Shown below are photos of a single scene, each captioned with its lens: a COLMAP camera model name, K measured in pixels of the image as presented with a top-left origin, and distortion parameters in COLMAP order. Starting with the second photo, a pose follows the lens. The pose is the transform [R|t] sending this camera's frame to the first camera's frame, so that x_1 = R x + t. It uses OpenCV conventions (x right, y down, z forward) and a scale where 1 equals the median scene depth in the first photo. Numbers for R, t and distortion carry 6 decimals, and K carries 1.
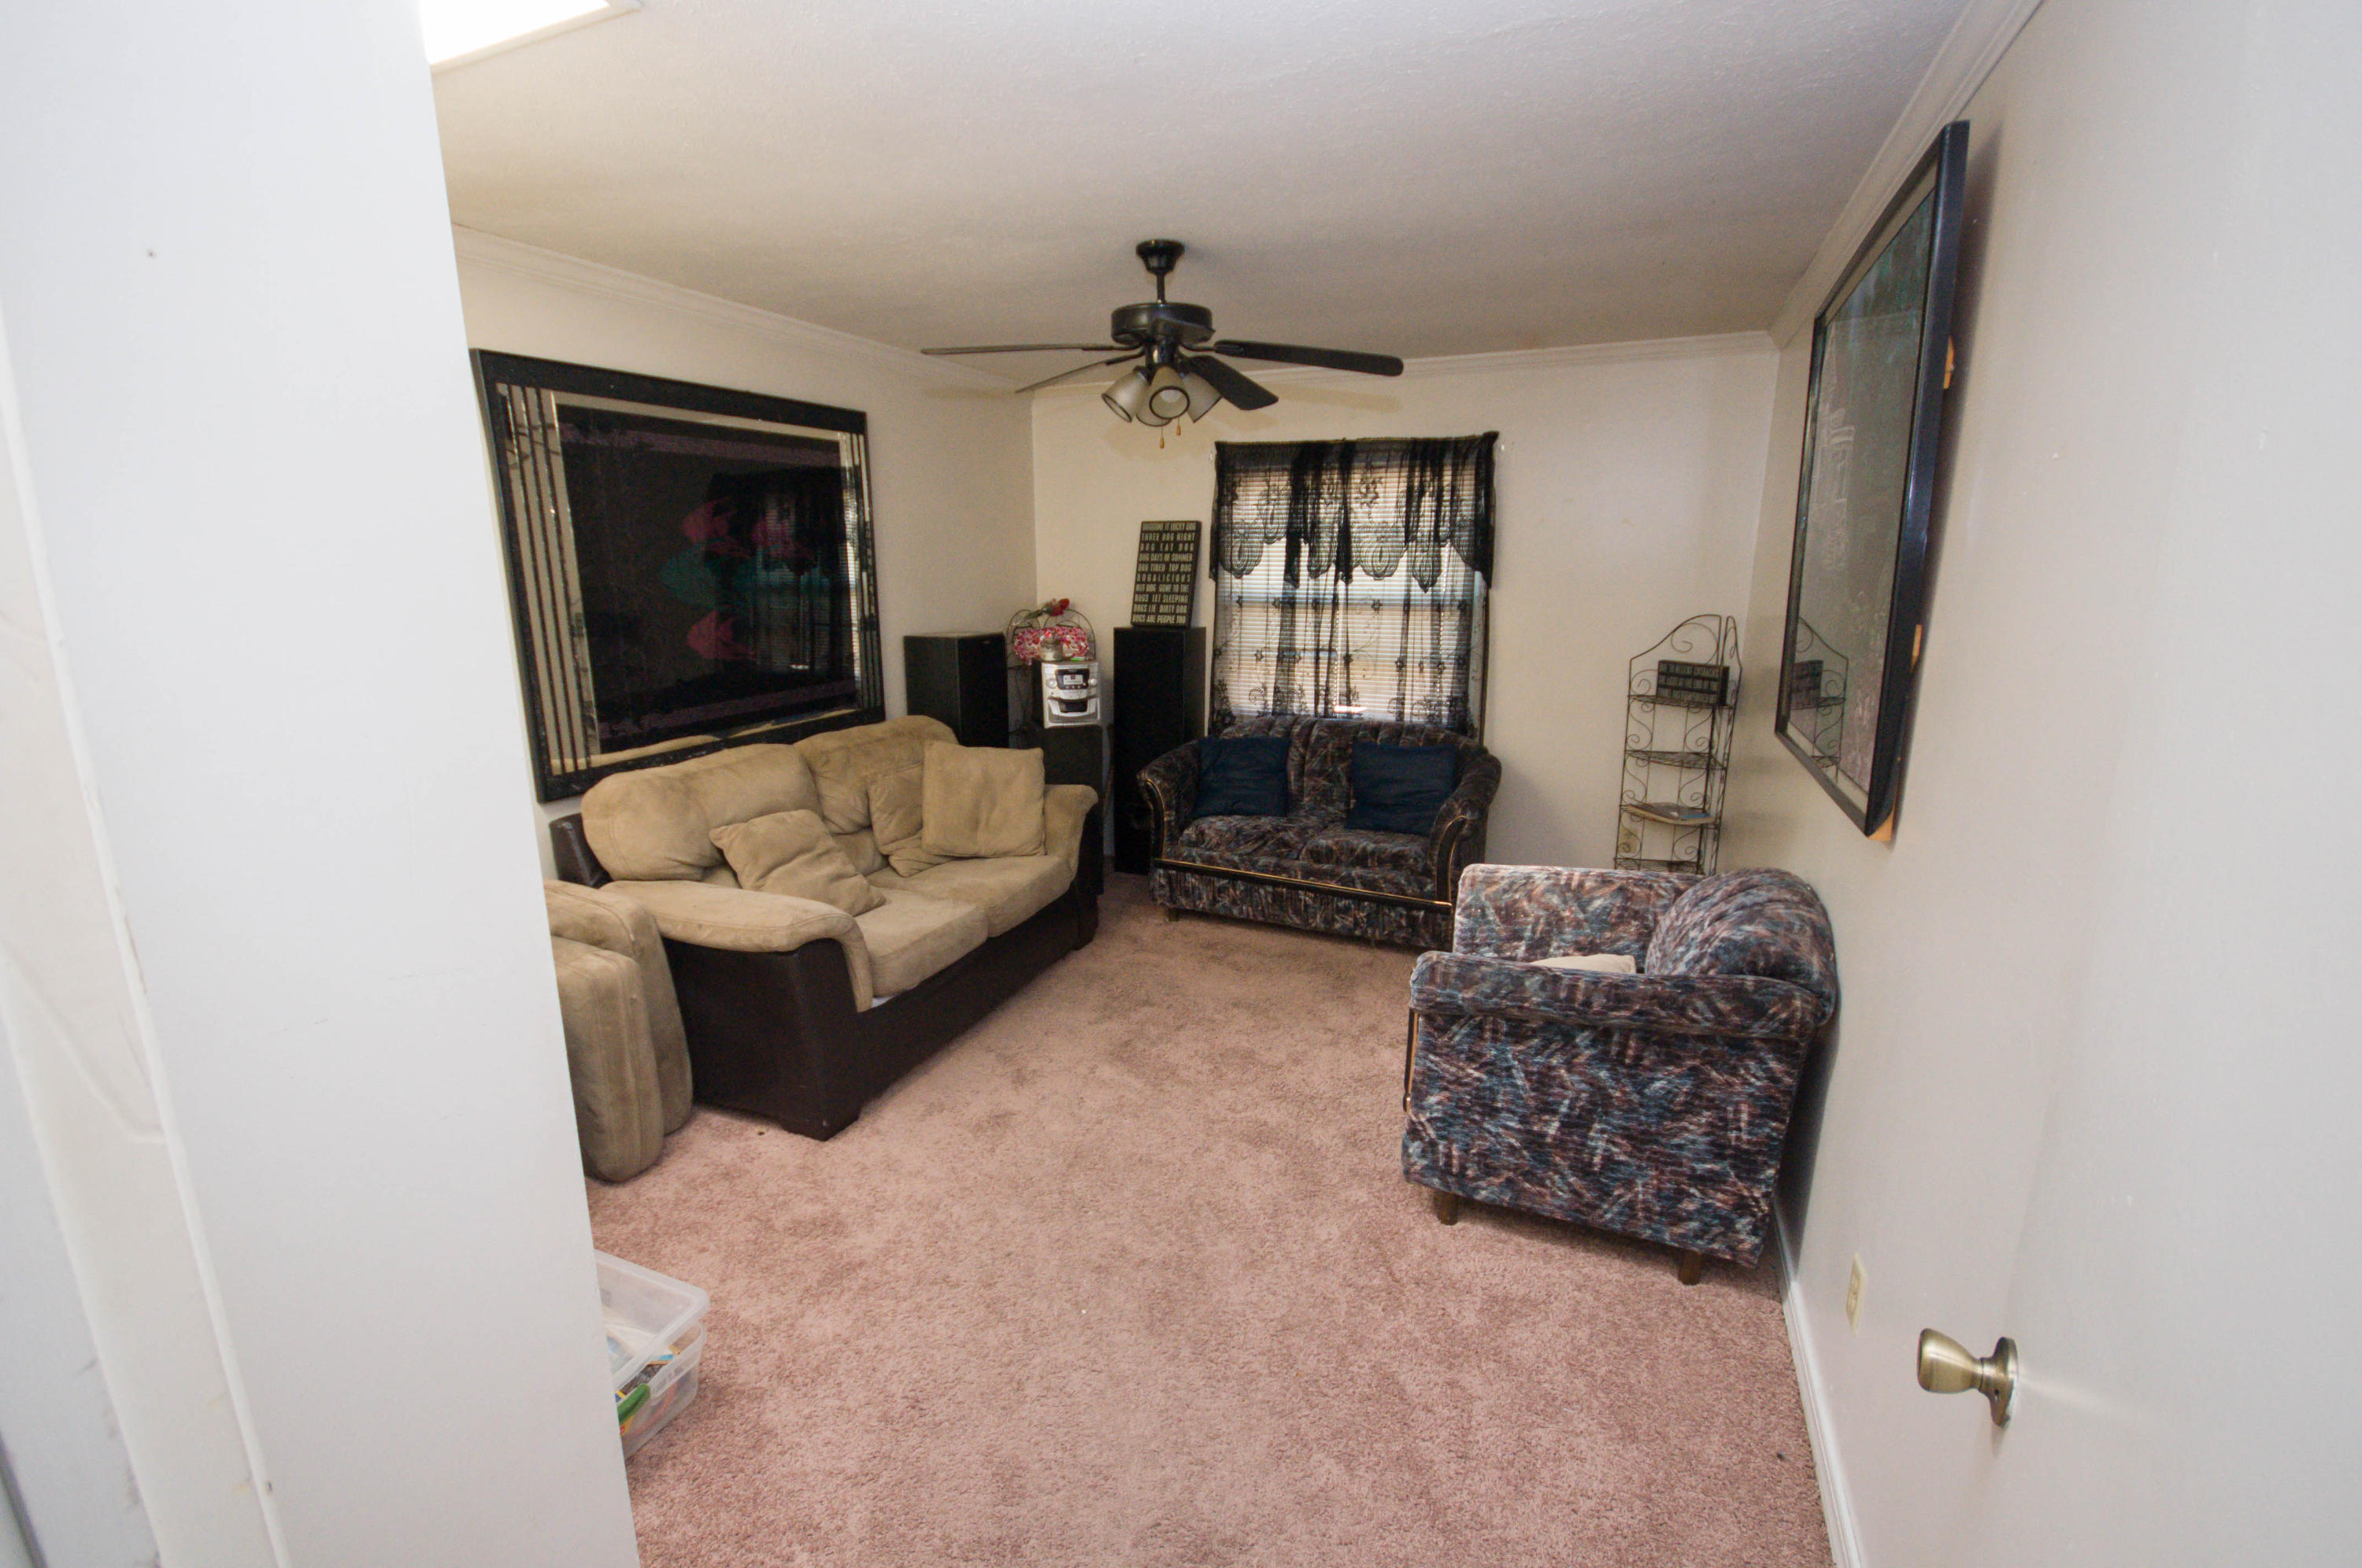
lens RADIAL K [[1010.5, 0, 1181.0], [0, 1010.5, 784.0], [0, 0, 1]] dist [-0.000967, 0.000002]
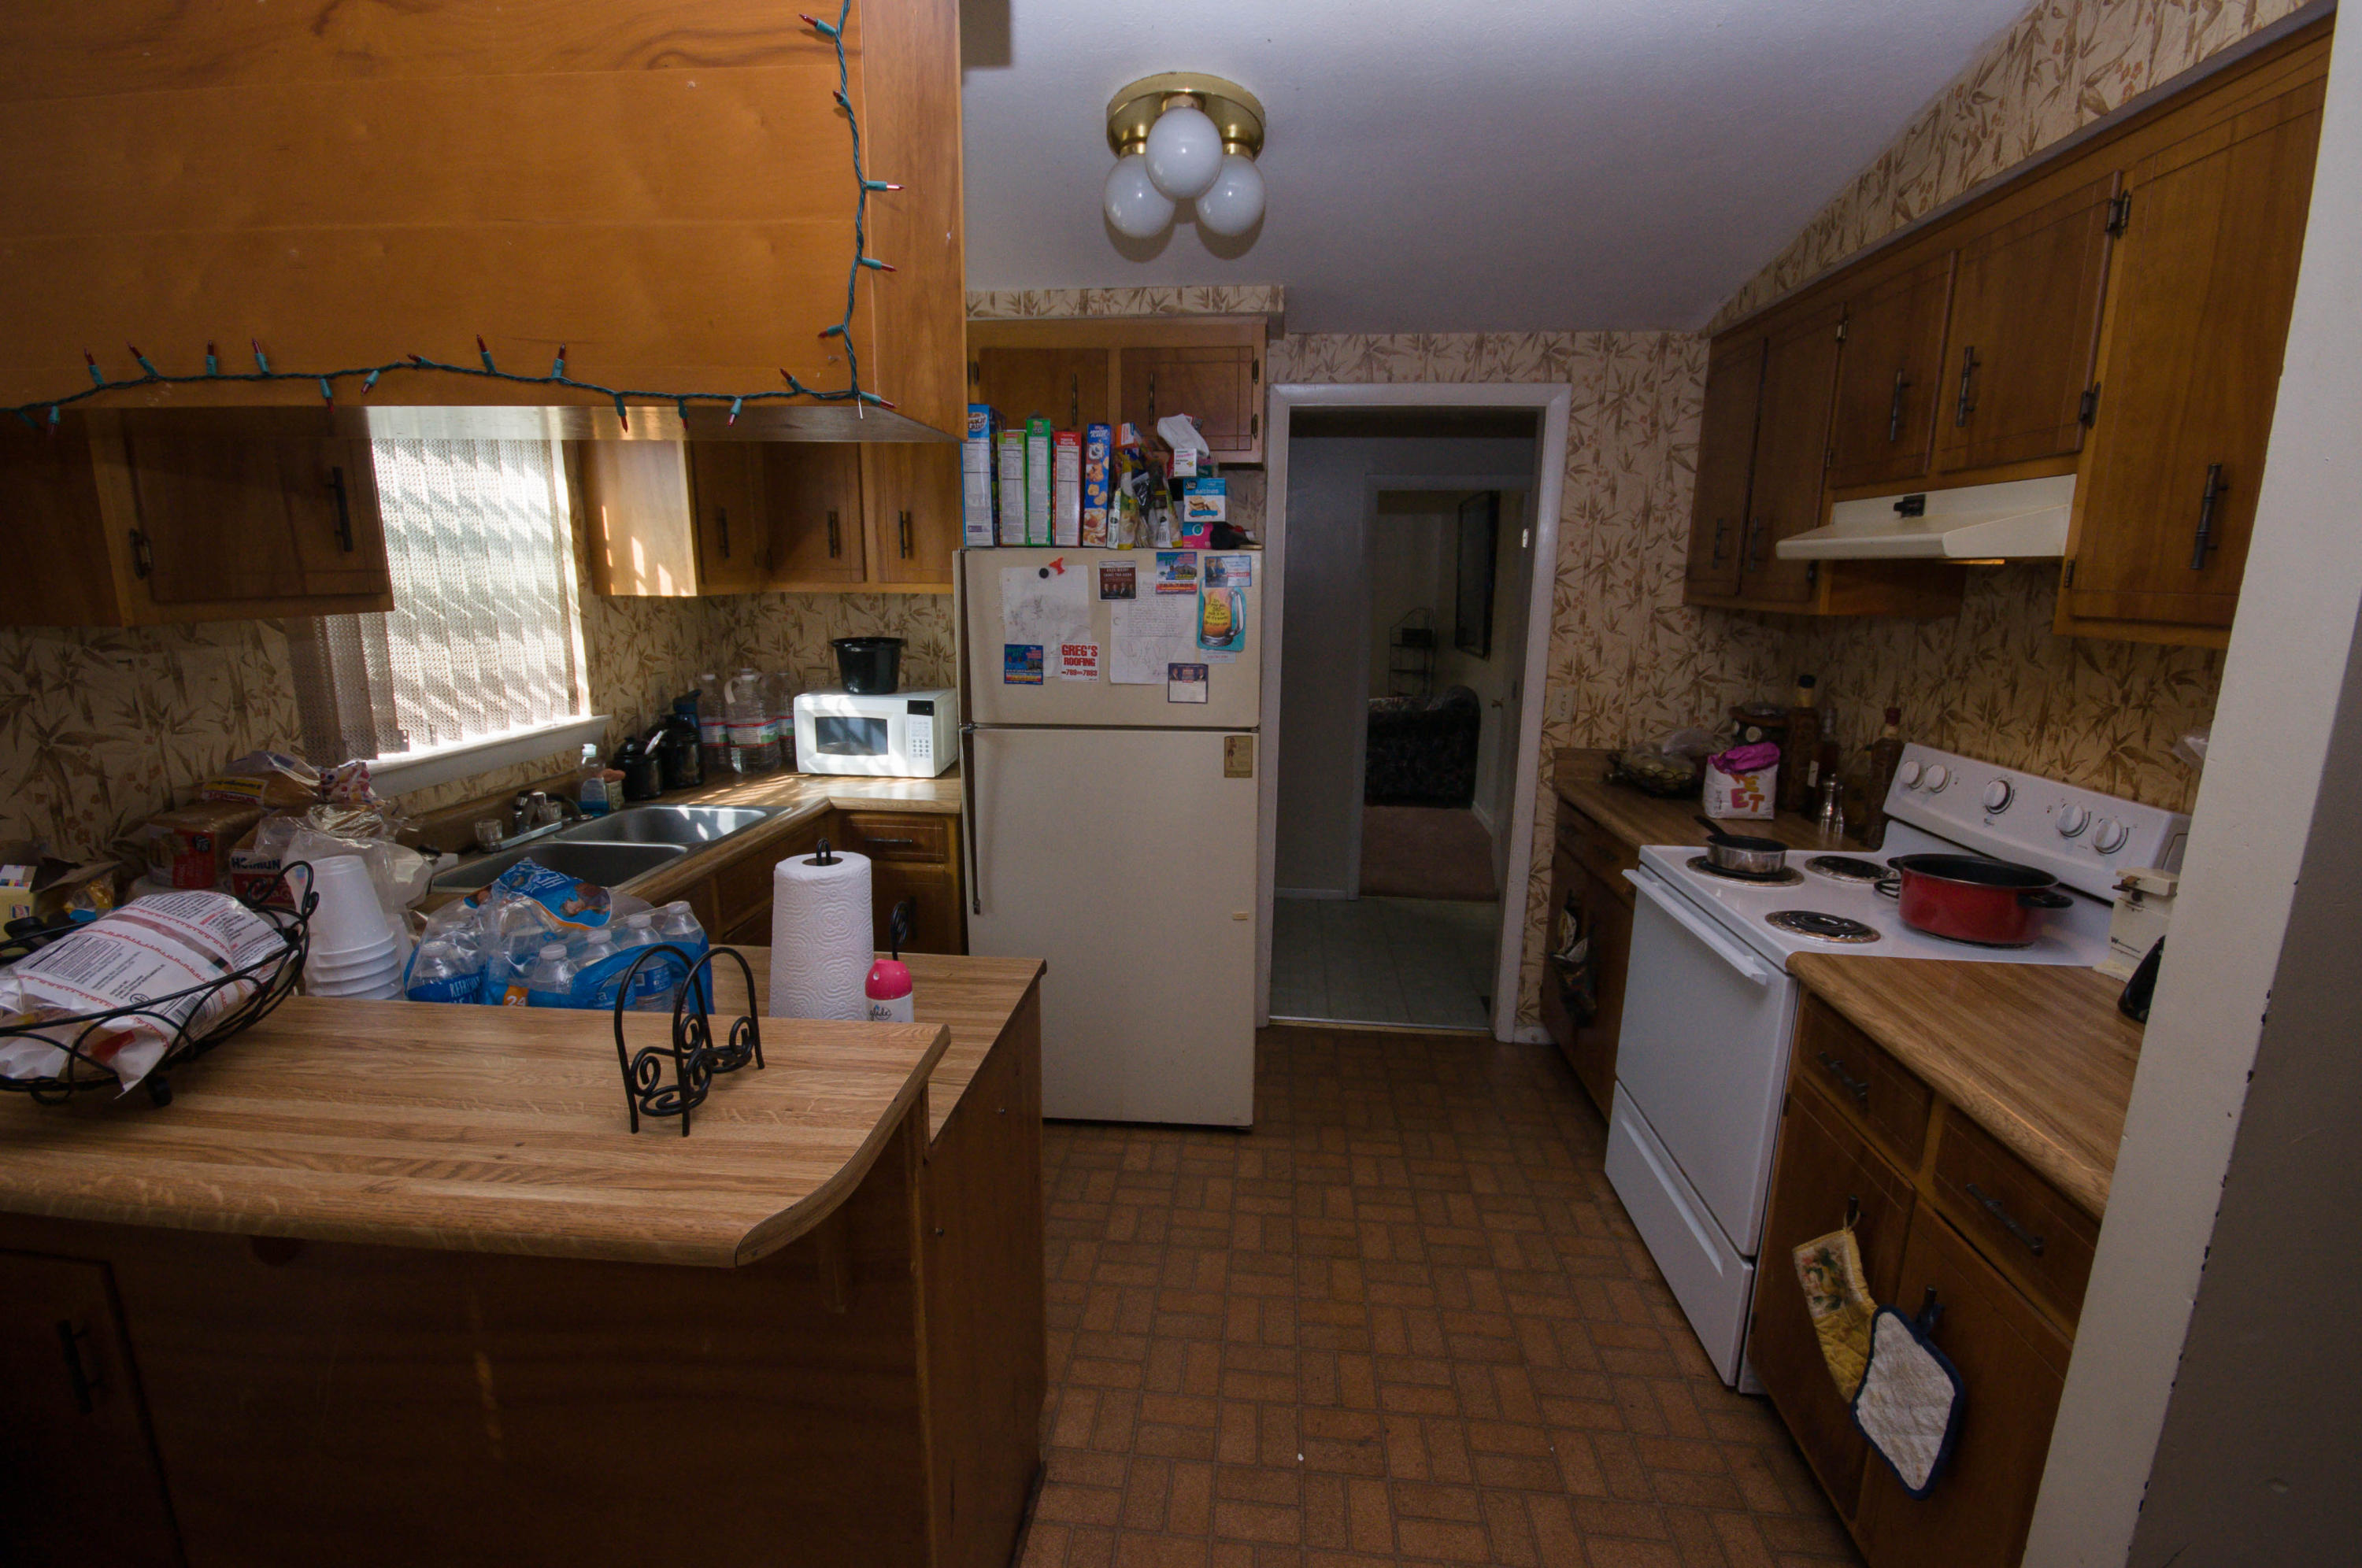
lens RADIAL K [[1010.5, 0, 1181.0], [0, 1010.5, 784.0], [0, 0, 1]] dist [-0.000967, 0.000002]
pose [[0.955591, -0.061230, 0.288266, -0.823146], [0.063250, 0.997995, 0.002311, 0.231330], [-0.287829, 0.016024, 0.957548, -1.239077]]
